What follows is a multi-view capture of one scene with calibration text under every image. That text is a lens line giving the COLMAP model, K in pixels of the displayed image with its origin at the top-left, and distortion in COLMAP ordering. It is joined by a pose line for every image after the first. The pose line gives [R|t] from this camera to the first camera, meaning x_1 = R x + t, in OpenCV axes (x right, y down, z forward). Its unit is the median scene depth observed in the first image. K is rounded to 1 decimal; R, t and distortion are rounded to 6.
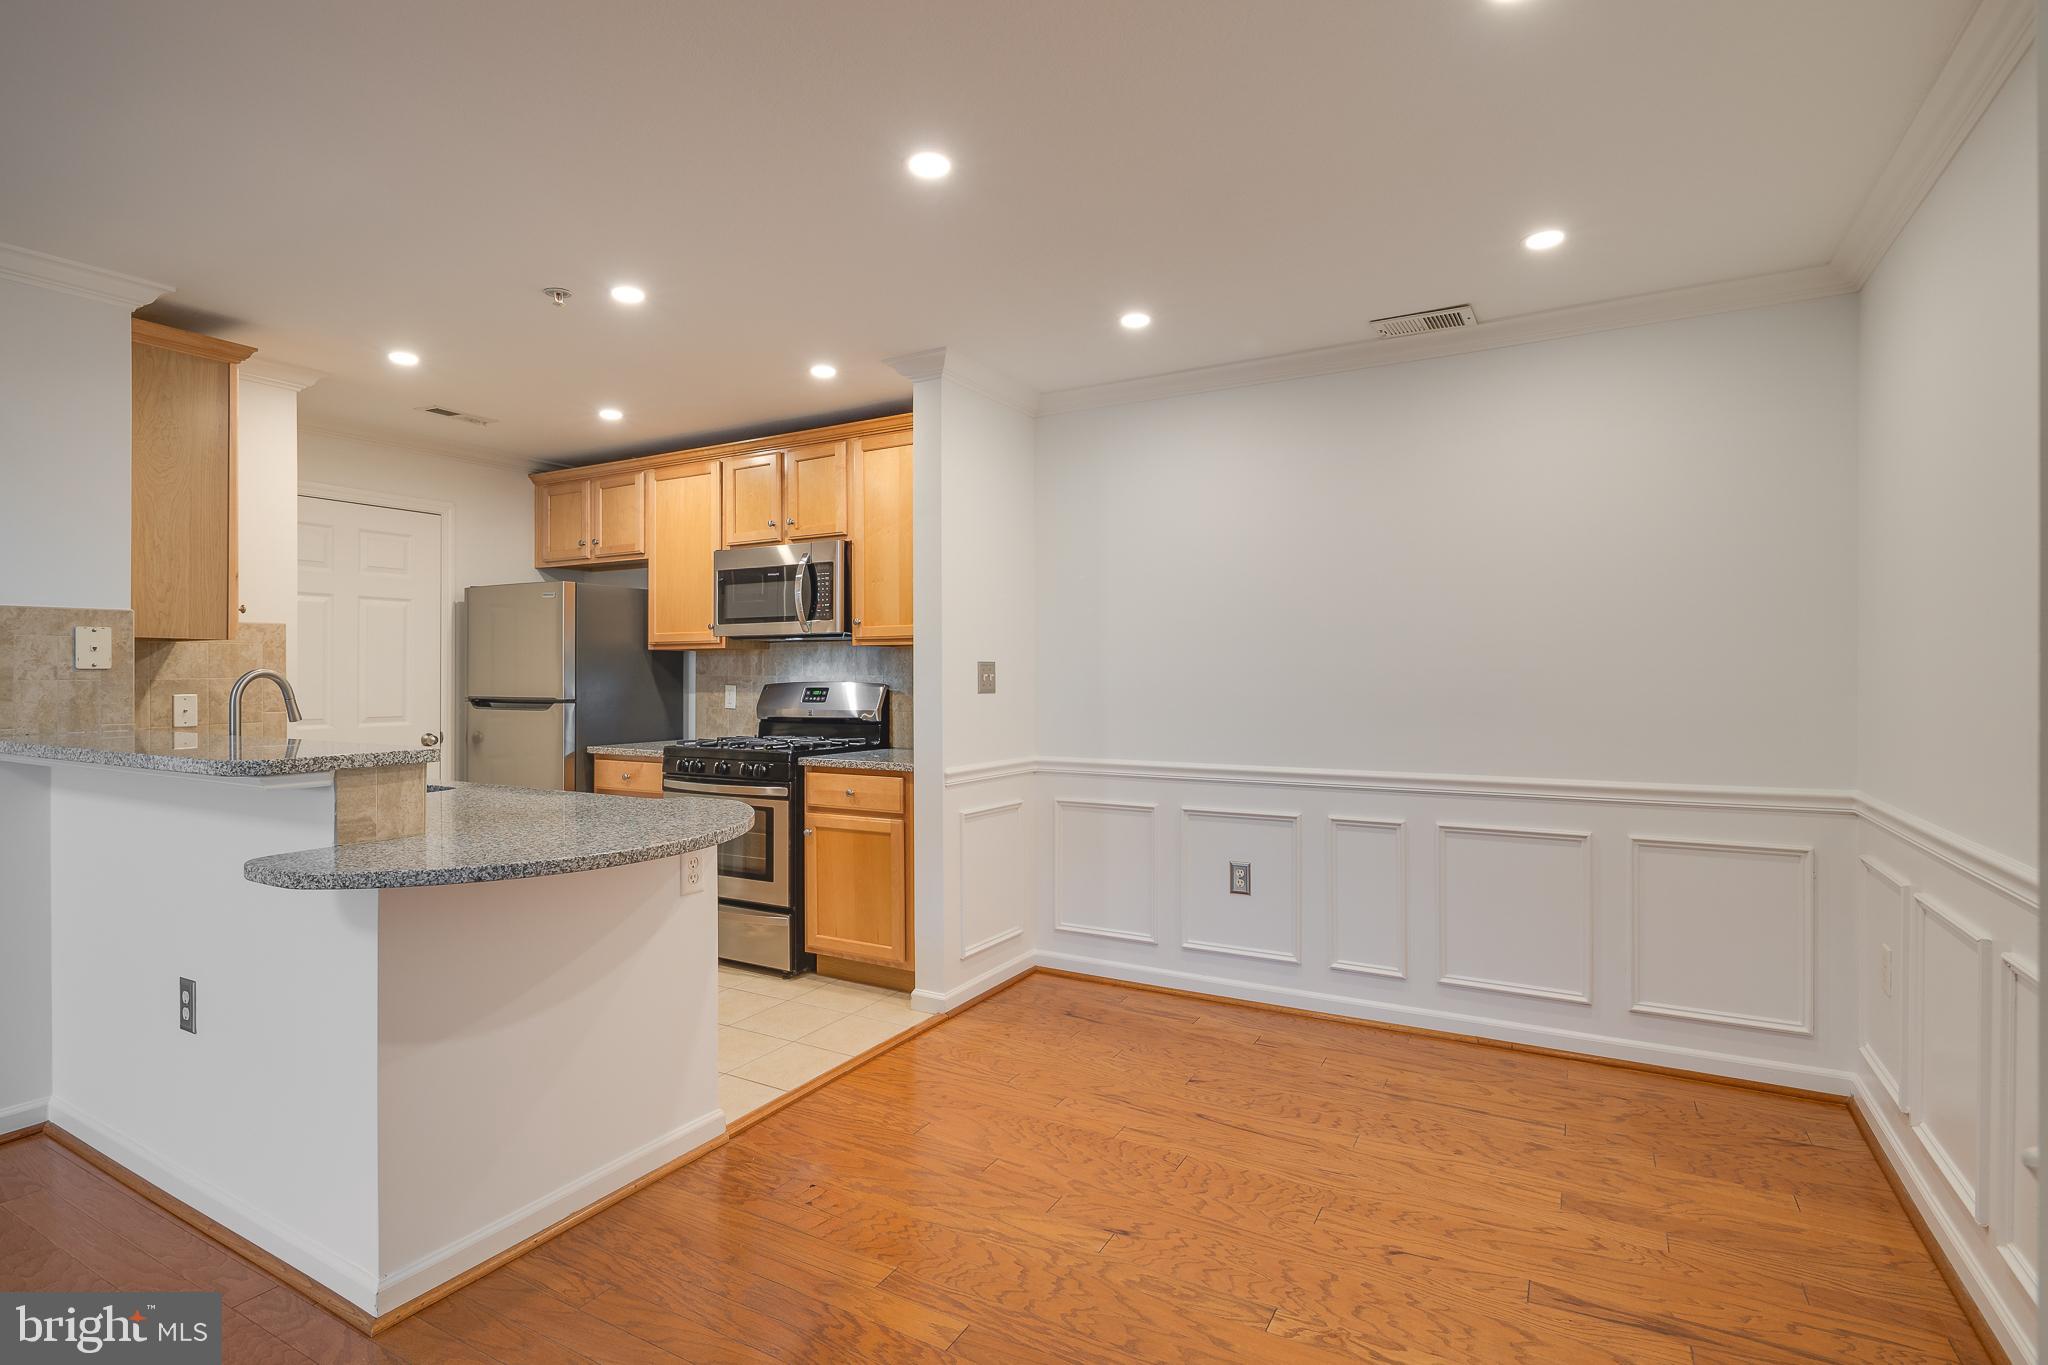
lens RADIAL K [[995.3, 0, 1014.7], [0, 995.3, 671.8], [0, 0, 1]] dist [0.005525, -0.006396]
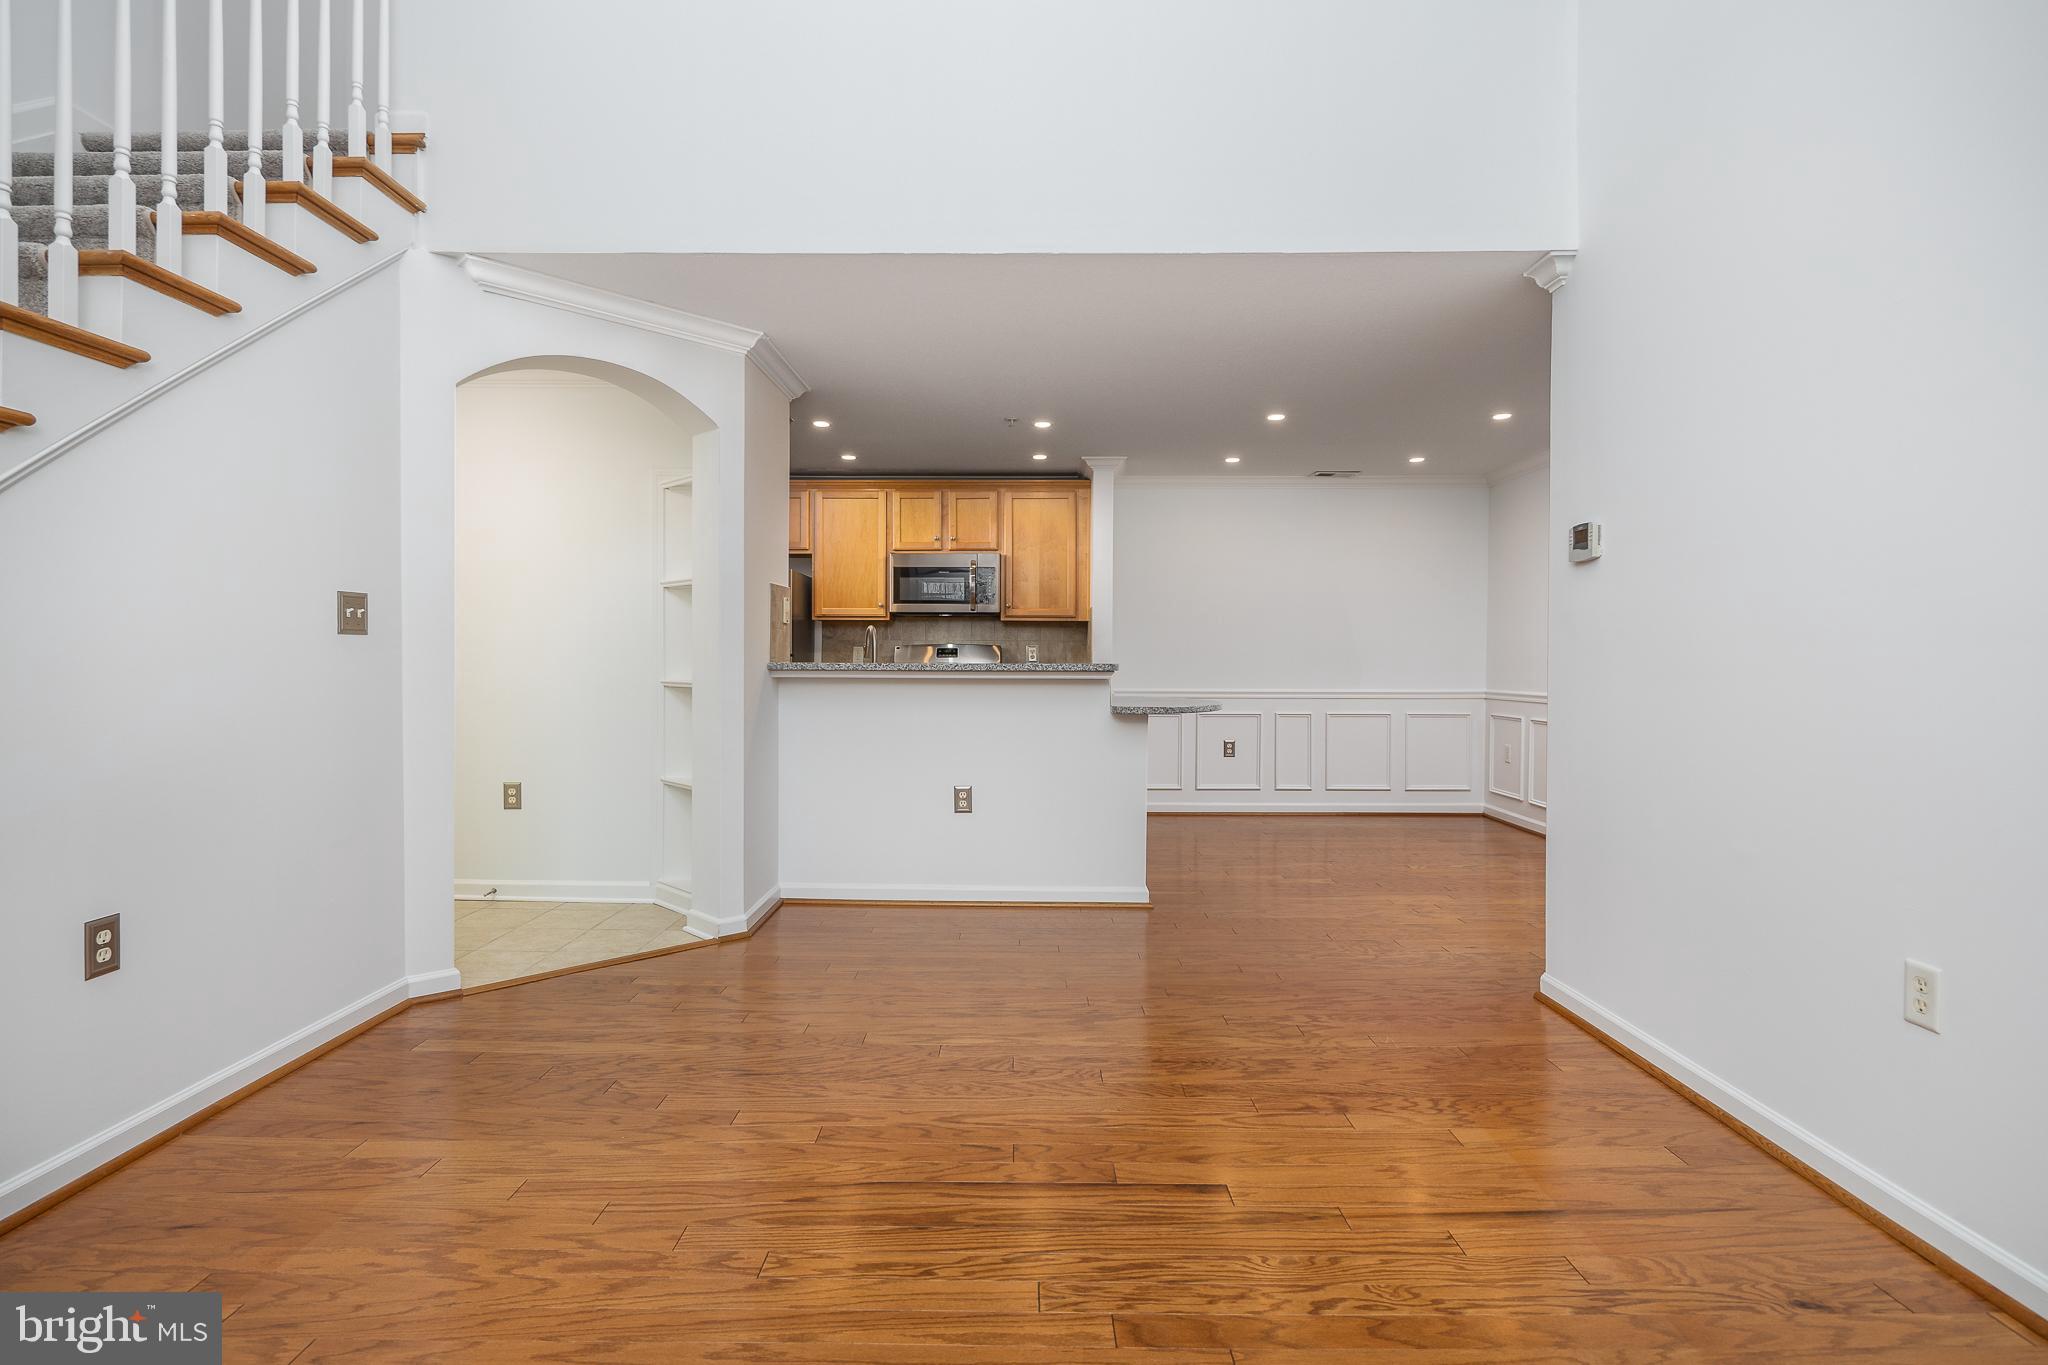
lens RADIAL K [[995.3, 0, 1014.7], [0, 995.3, 671.8], [0, 0, 1]] dist [0.005525, -0.006396]
pose [[0.873558, -0.000883, 0.486719, -0.904922], [-0.006405, 0.999891, 0.013309, 0.033762], [-0.486678, -0.014744, 0.873457, -0.388342]]
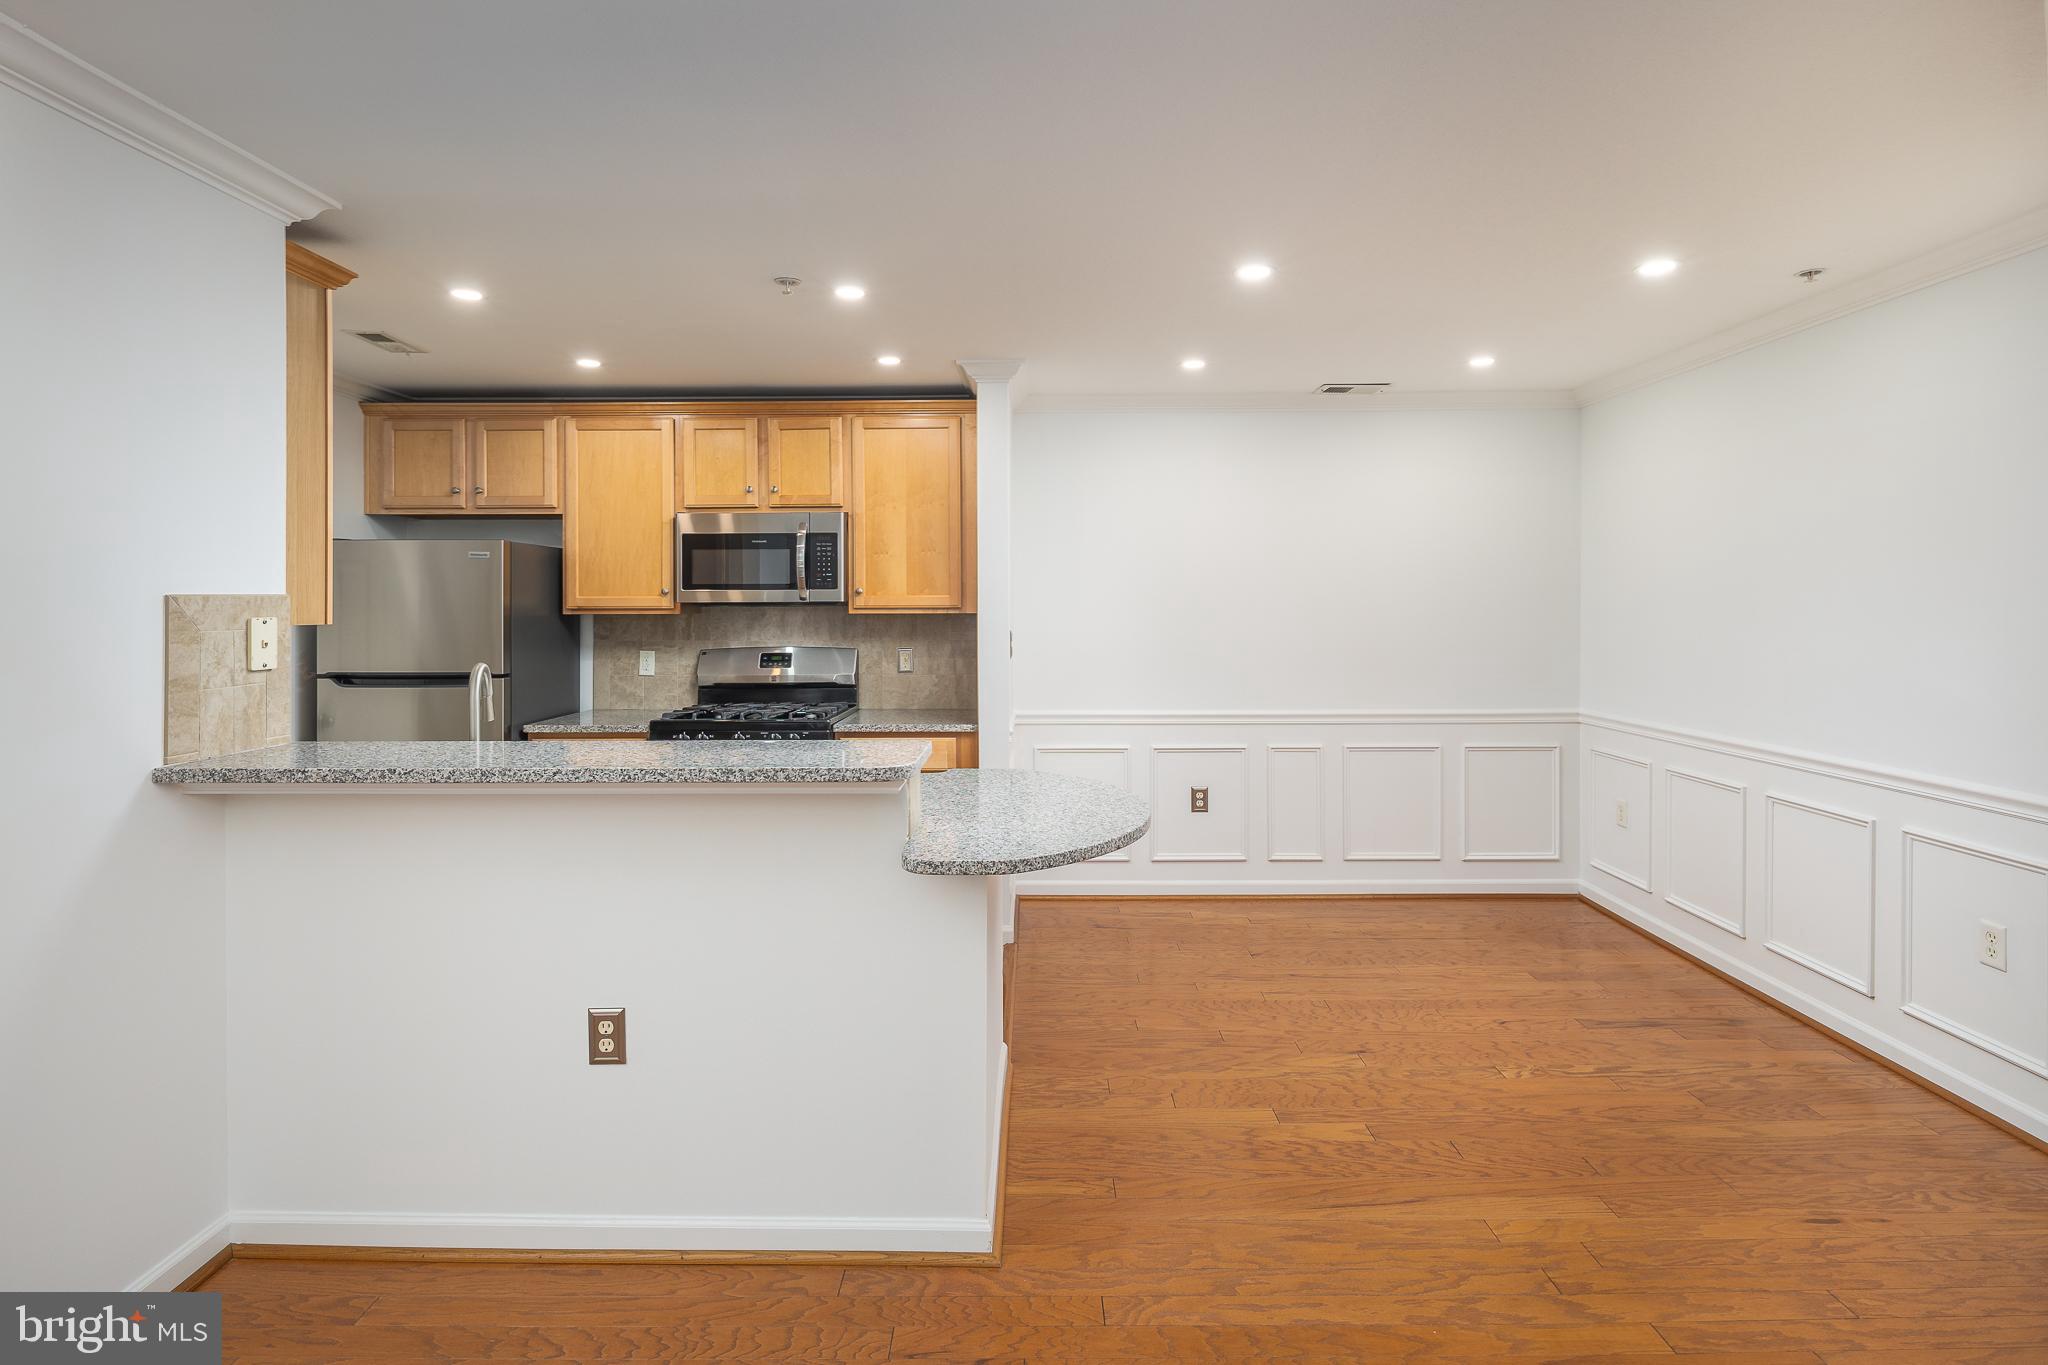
lens RADIAL K [[1004.1, 0, 1022.2], [0, 1004.1, 601.3], [0, 0, 1]] dist [0.001386, -0.000367]
pose [[0.871987, 0.000816, 0.489528, -0.514306], [0.000090, 0.999998, -0.001827, -0.036915], [-0.489528, 0.001638, 0.871986, -0.003227]]
